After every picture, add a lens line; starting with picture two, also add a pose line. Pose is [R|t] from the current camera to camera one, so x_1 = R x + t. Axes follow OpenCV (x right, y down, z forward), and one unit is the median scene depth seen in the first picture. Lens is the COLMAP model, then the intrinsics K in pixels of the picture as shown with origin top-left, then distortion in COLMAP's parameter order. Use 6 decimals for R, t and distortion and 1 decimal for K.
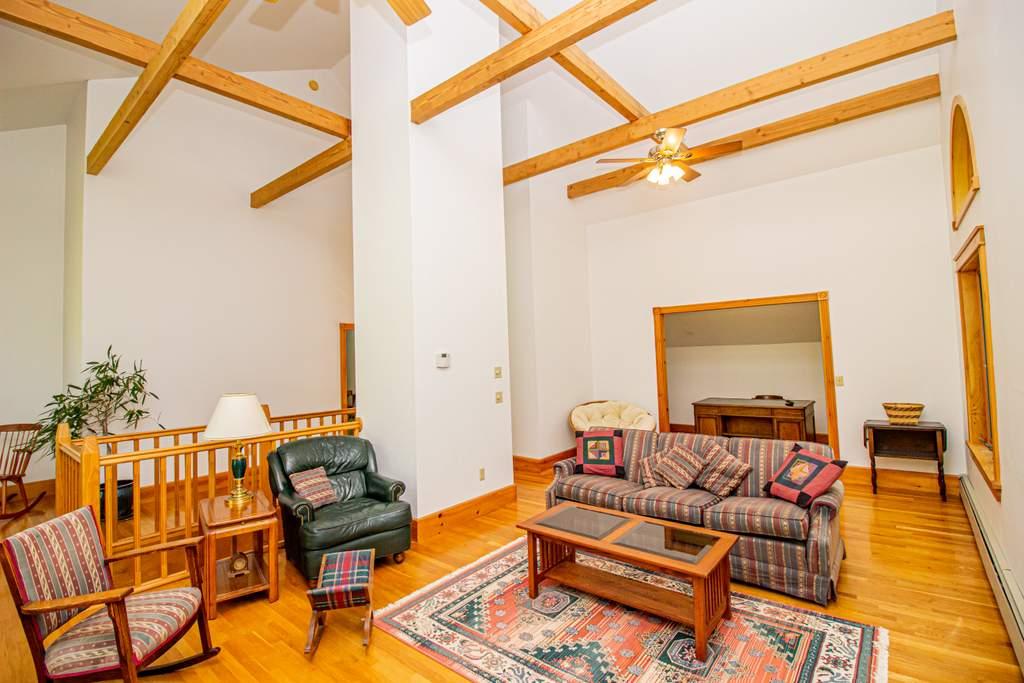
lens RADIAL K [[472.9, 0, 512.0], [0, 472.9, 341.5], [0, 0, 1]] dist [0.001476, -0.000148]
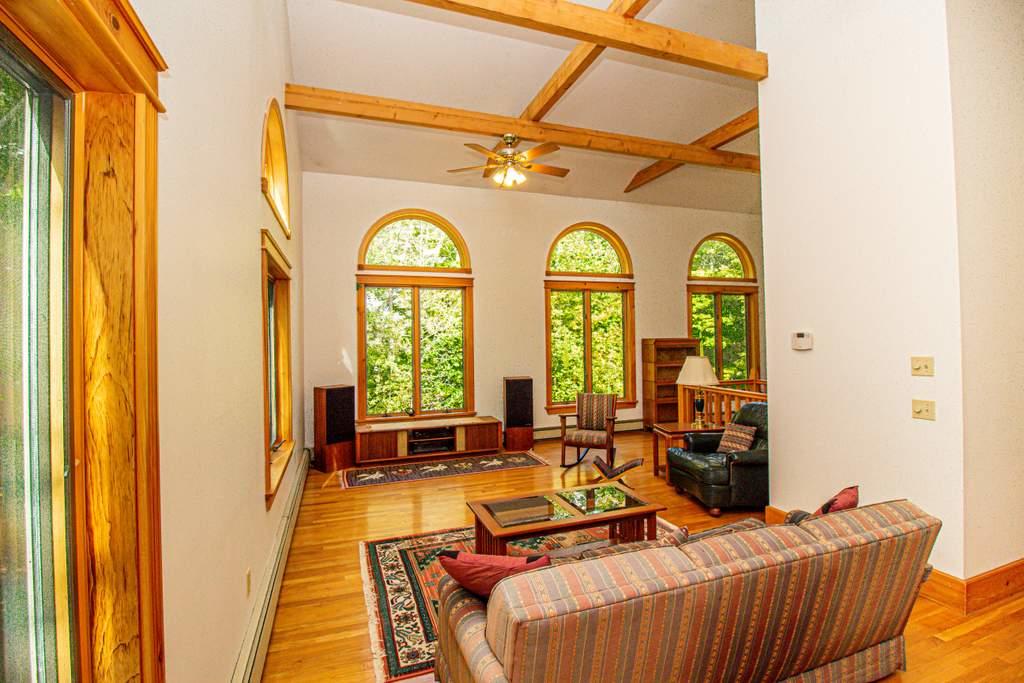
lens RADIAL K [[472.9, 0, 512.0], [0, 472.9, 341.5], [0, 0, 1]] dist [0.001476, -0.000148]
pose [[-0.500957, 0.033704, -0.864816, 1.423140], [0.039002, 0.999105, 0.016345, 0.012169], [0.864593, -0.025542, -0.501824, 1.696863]]
